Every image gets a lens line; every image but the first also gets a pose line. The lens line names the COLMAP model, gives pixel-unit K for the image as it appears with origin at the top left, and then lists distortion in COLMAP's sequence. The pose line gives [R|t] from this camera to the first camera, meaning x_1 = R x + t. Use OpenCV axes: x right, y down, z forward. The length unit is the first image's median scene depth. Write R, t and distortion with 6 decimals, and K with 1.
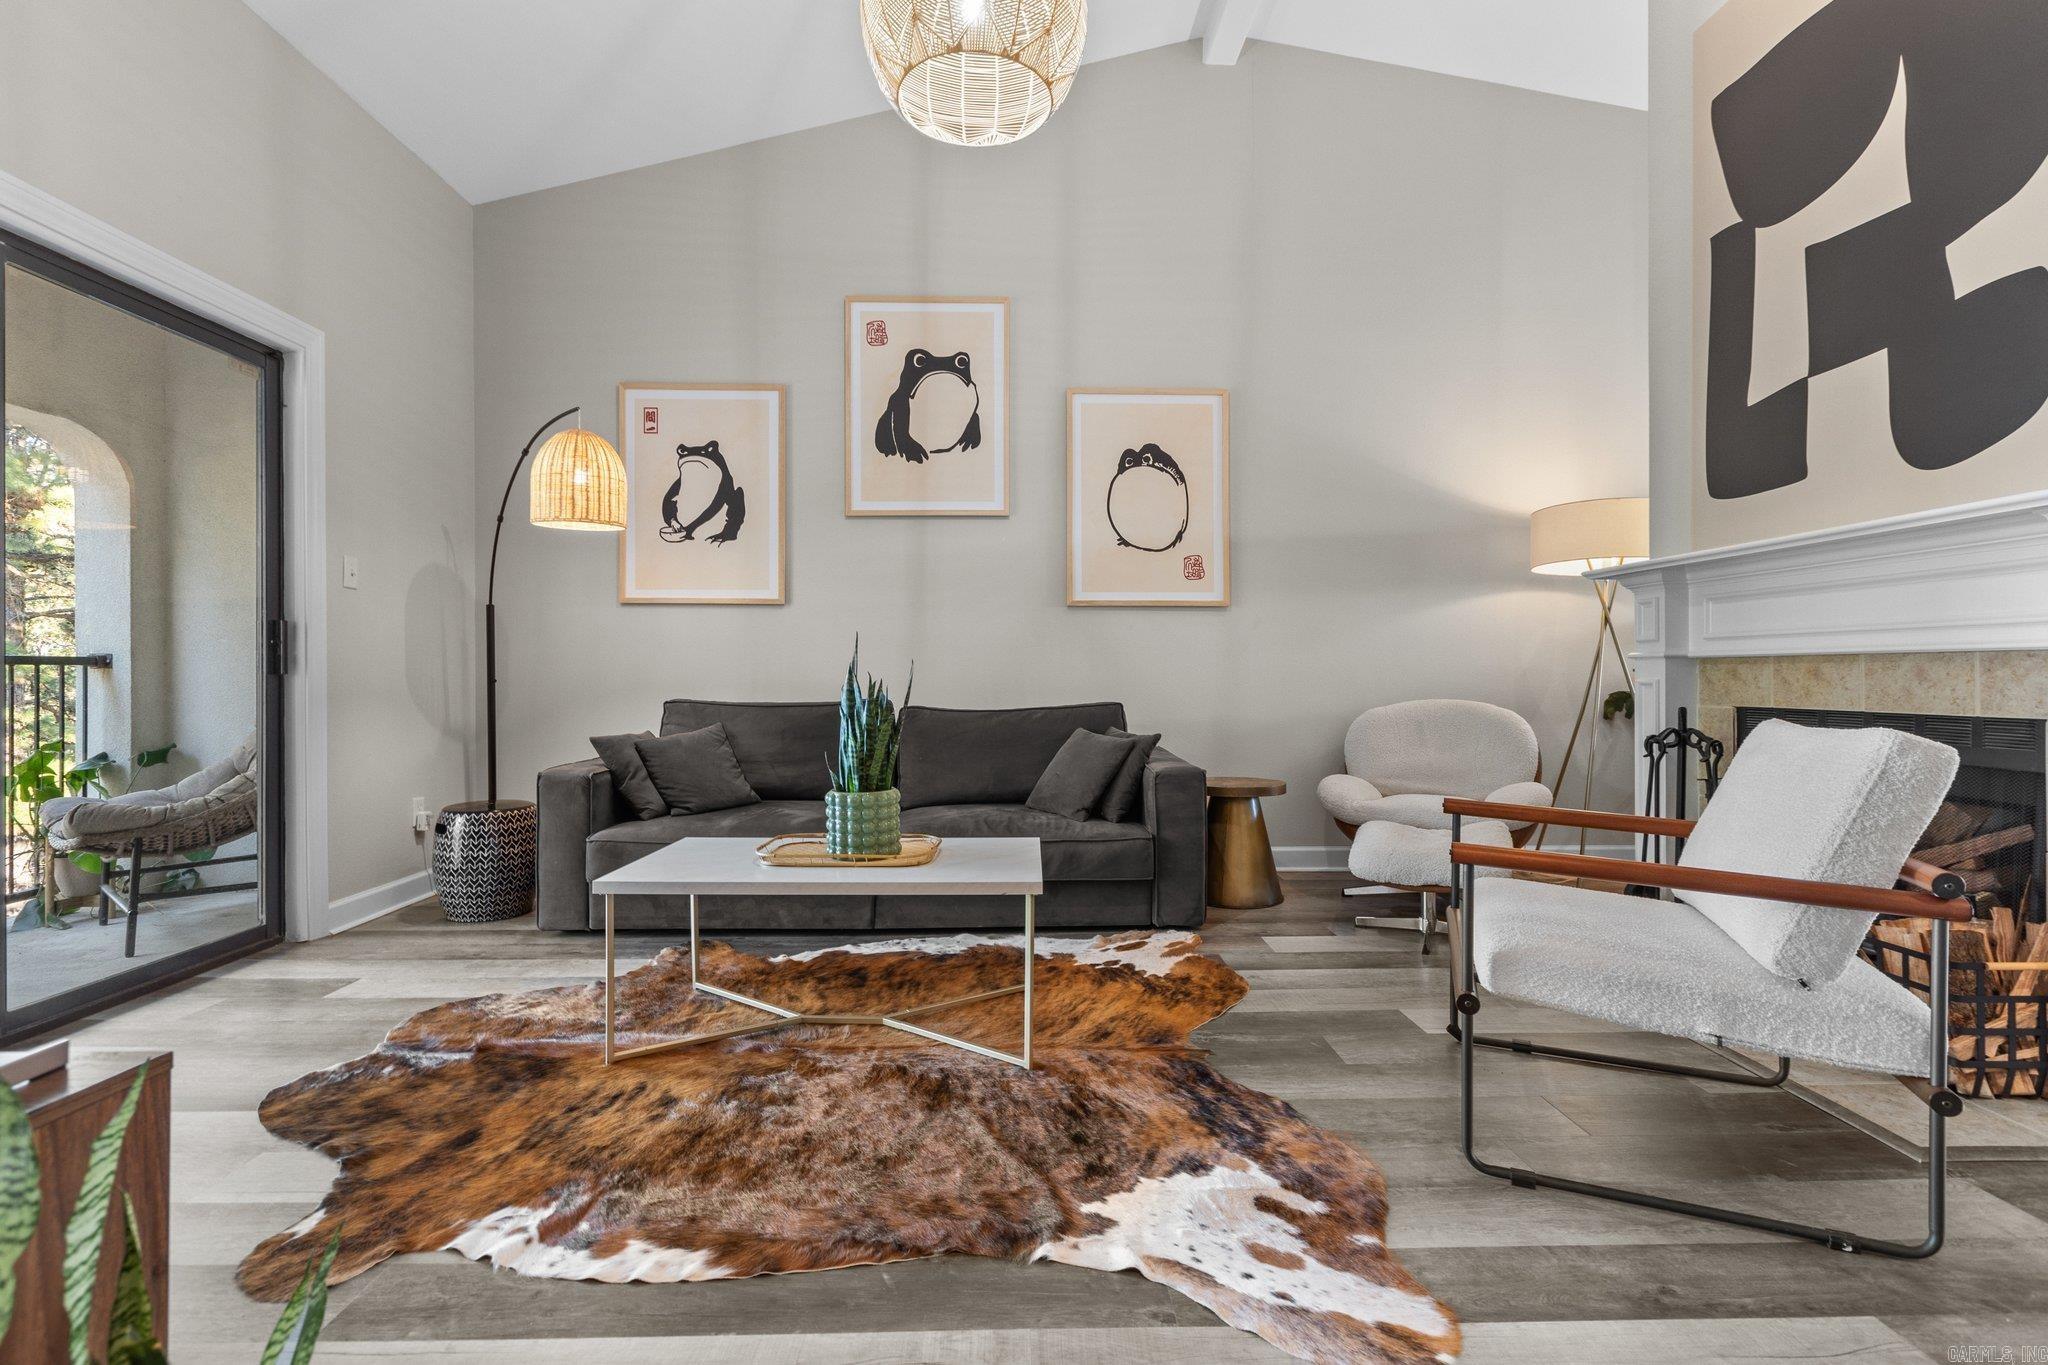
lens RADIAL K [[928.5, 0, 1035.3], [0, 928.5, 673.4], [0, 0, 1]] dist [0.000148, -0.000113]
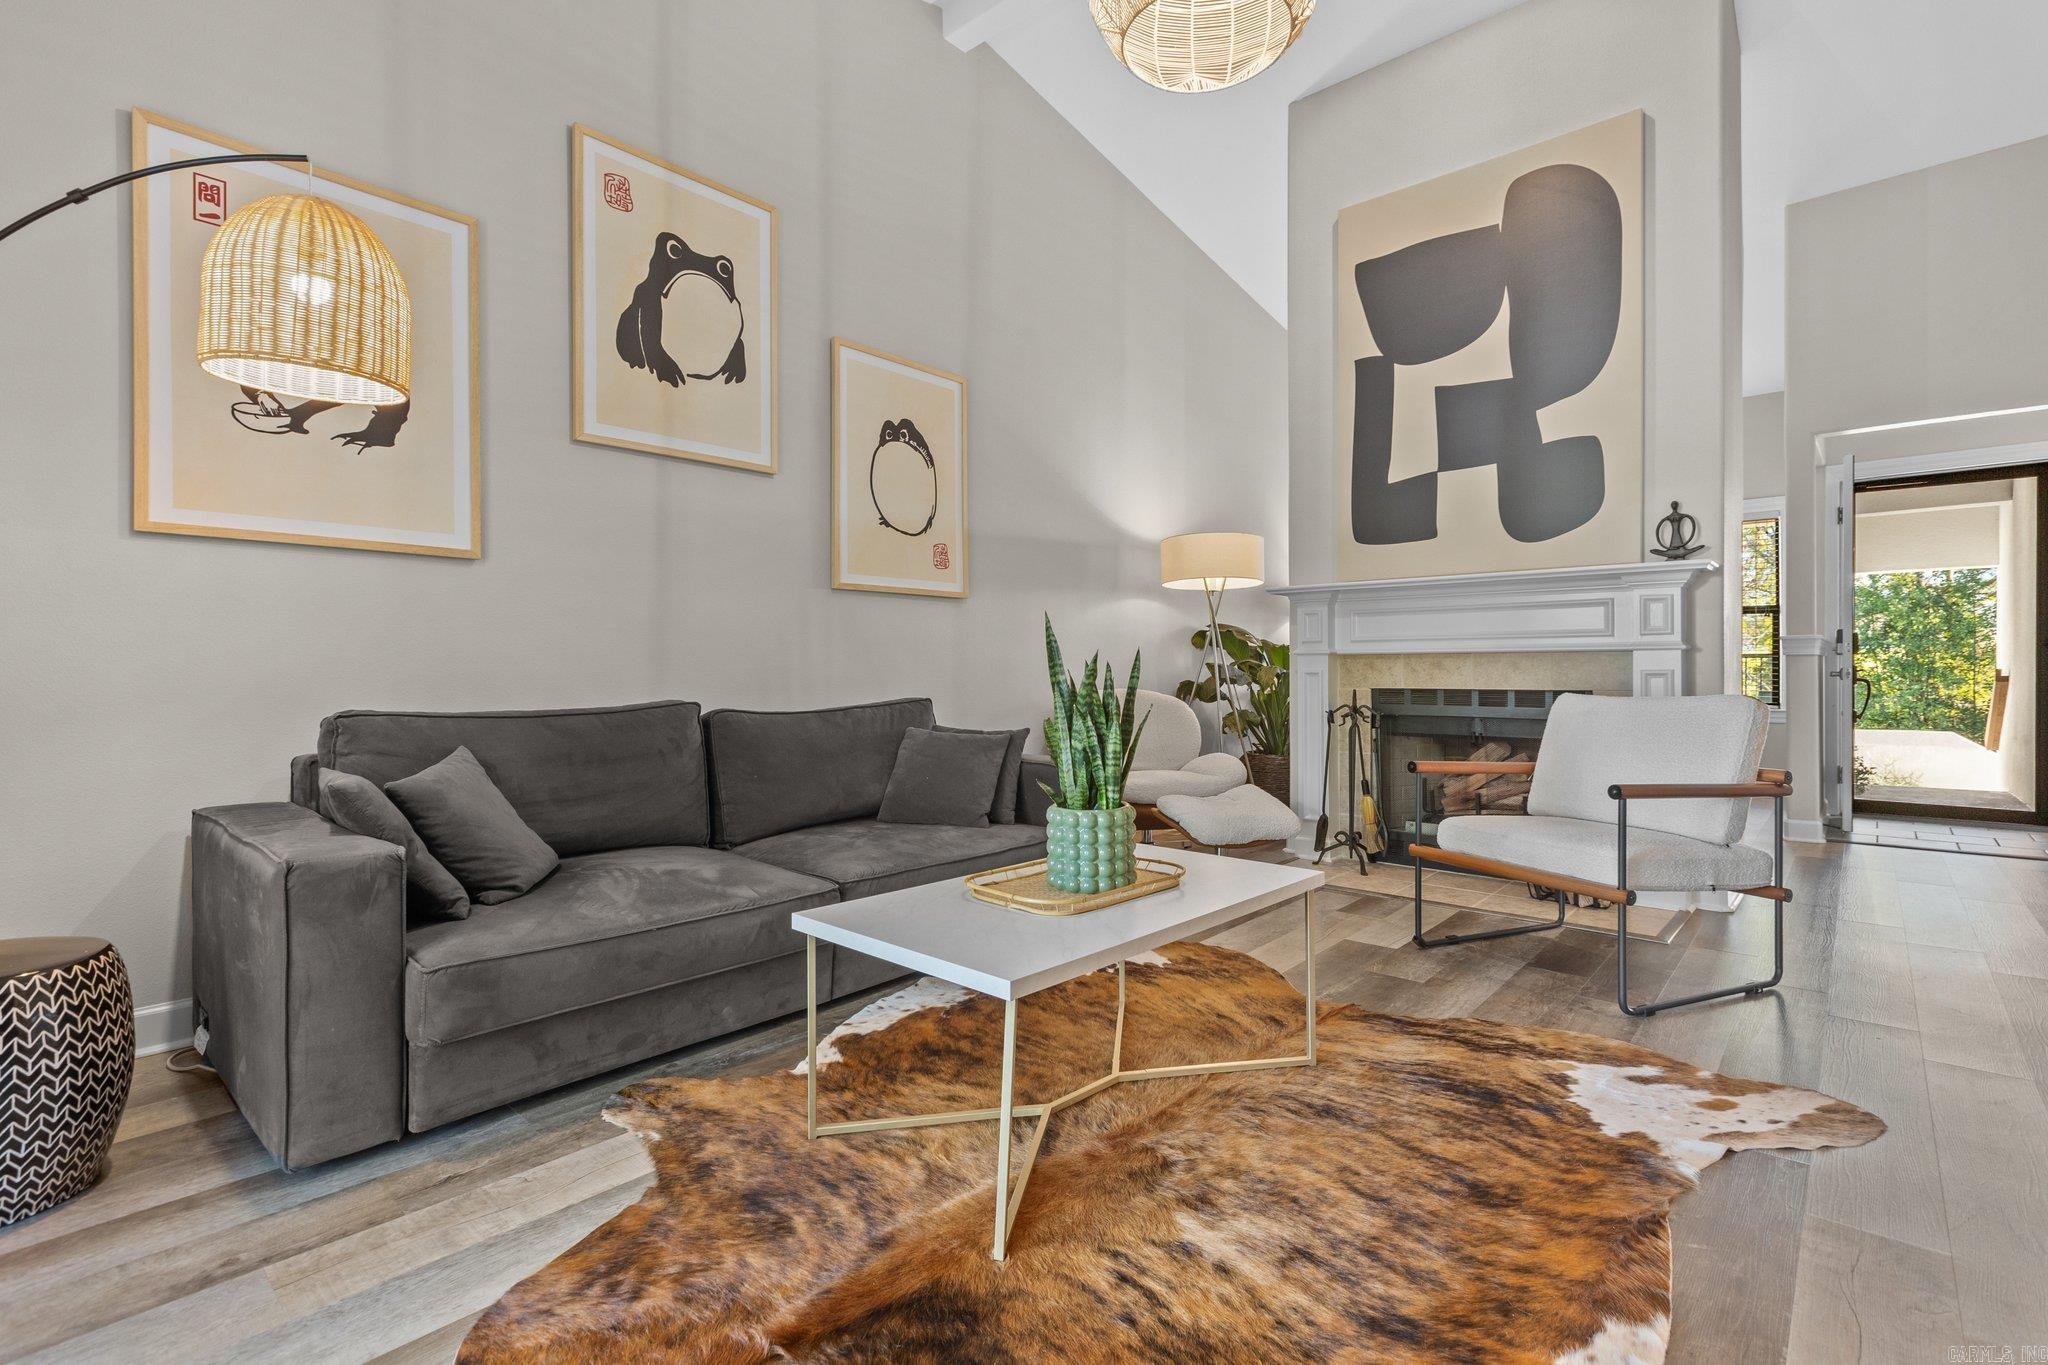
lens RADIAL K [[933.3, 0, 1021.5], [0, 933.3, 668.3], [0, 0, 1]] dist [0.002869, -0.000357]
pose [[0.690232, -0.000962, 0.723587, -0.627901], [0.002259, 0.999997, -0.000826, 0.003838], [-0.723584, 0.002205, 0.690232, 0.362453]]
